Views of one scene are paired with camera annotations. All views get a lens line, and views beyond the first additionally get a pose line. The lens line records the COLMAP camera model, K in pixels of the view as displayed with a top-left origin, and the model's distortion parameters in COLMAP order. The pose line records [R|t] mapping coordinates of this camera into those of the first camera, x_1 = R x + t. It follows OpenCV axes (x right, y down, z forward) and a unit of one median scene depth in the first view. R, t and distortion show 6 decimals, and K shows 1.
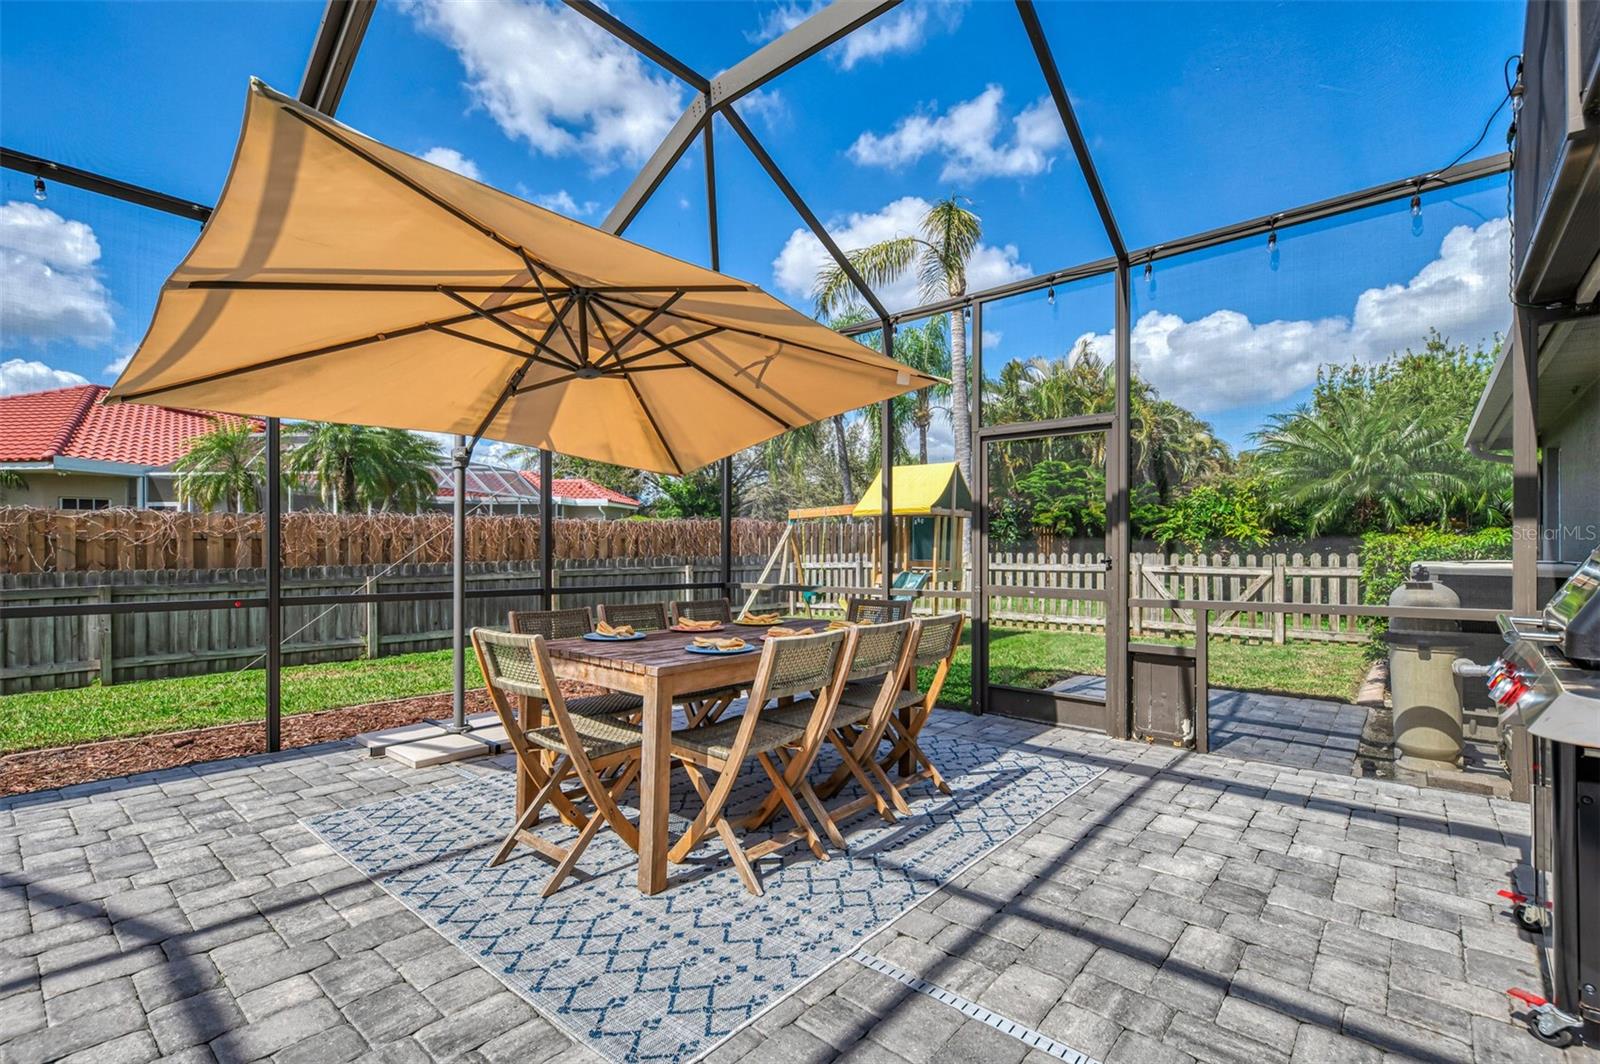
lens RADIAL K [[726.0, 0, 802.2], [0, 726.0, 545.5], [0, 0, 1]] dist [0.016656, -0.001131]
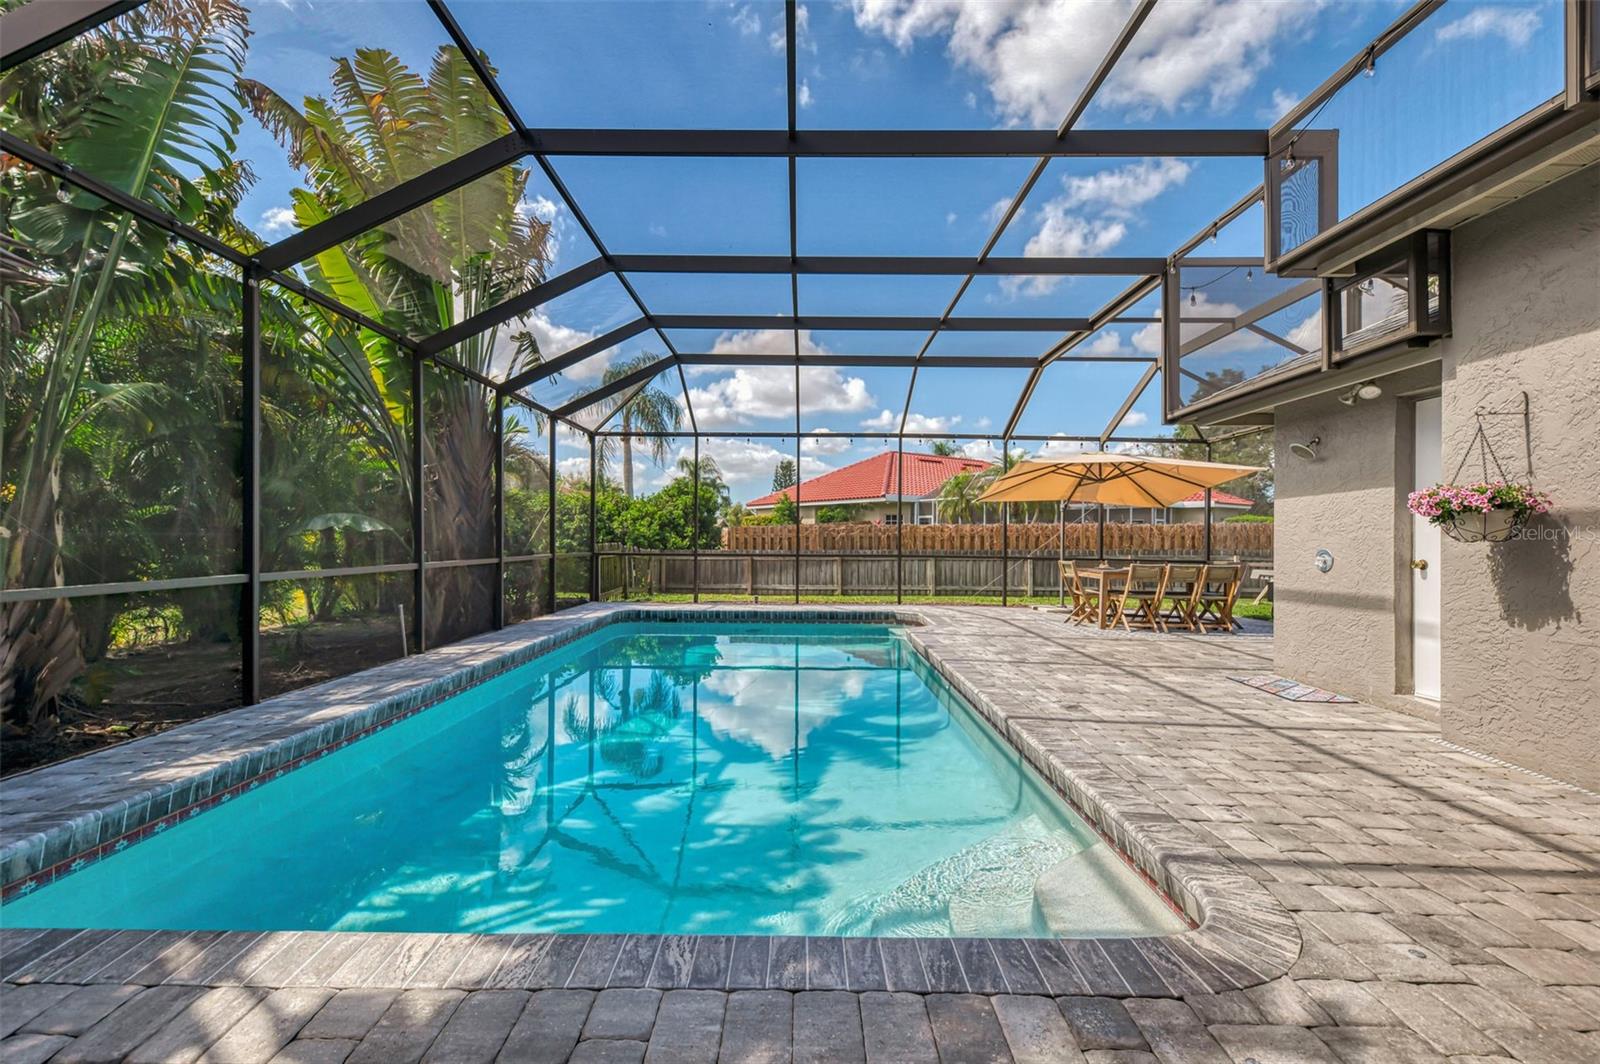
lens RADIAL K [[673.6, 0, 800.8], [0, 673.6, 536.1], [0, 0, 1]] dist [0.001111, -0.000139]
pose [[0.657640, 0.001852, -0.753331, 0.432839], [-0.007705, 0.999961, -0.004269, 0.002872], [0.753293, 0.008612, 0.657628, -0.769927]]
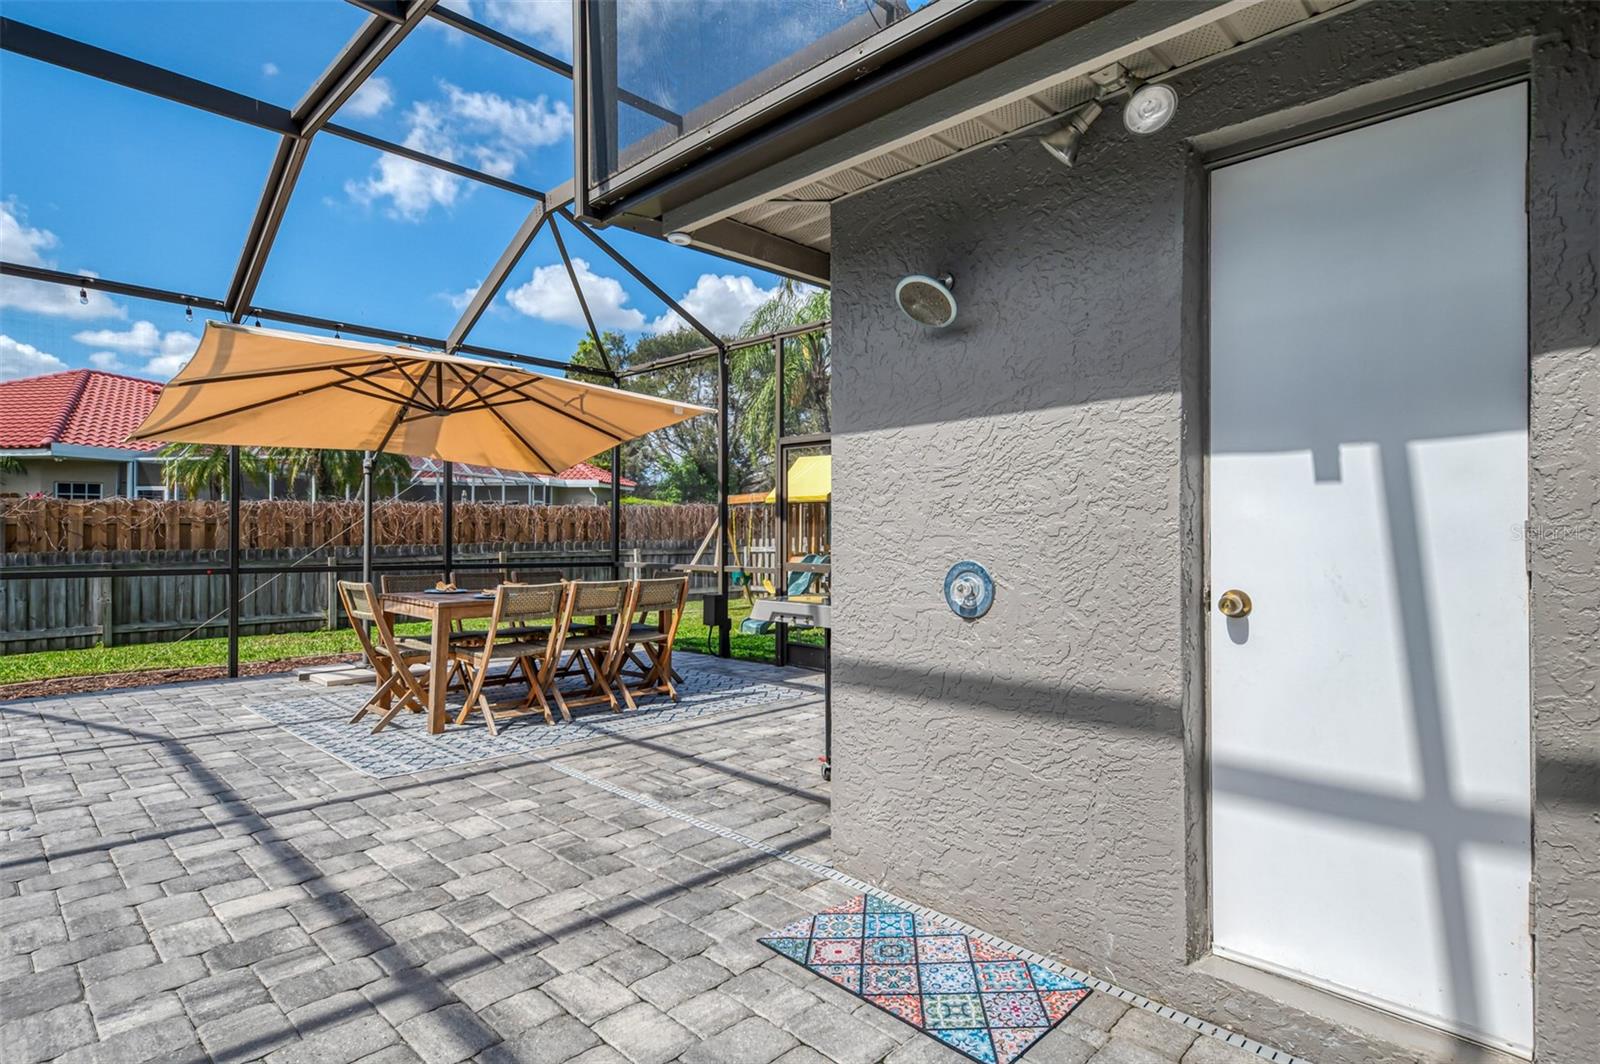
lens RADIAL K [[826.6, 0, 797.3], [0, 826.6, 521.7], [0, 0, 1]] dist [0.027163, 0.000661]
pose [[0.998342, 0.001391, -0.057550, 0.229737], [-0.001890, 0.999961, -0.008618, -0.002682], [0.057535, 0.008713, 0.998305, -0.277106]]
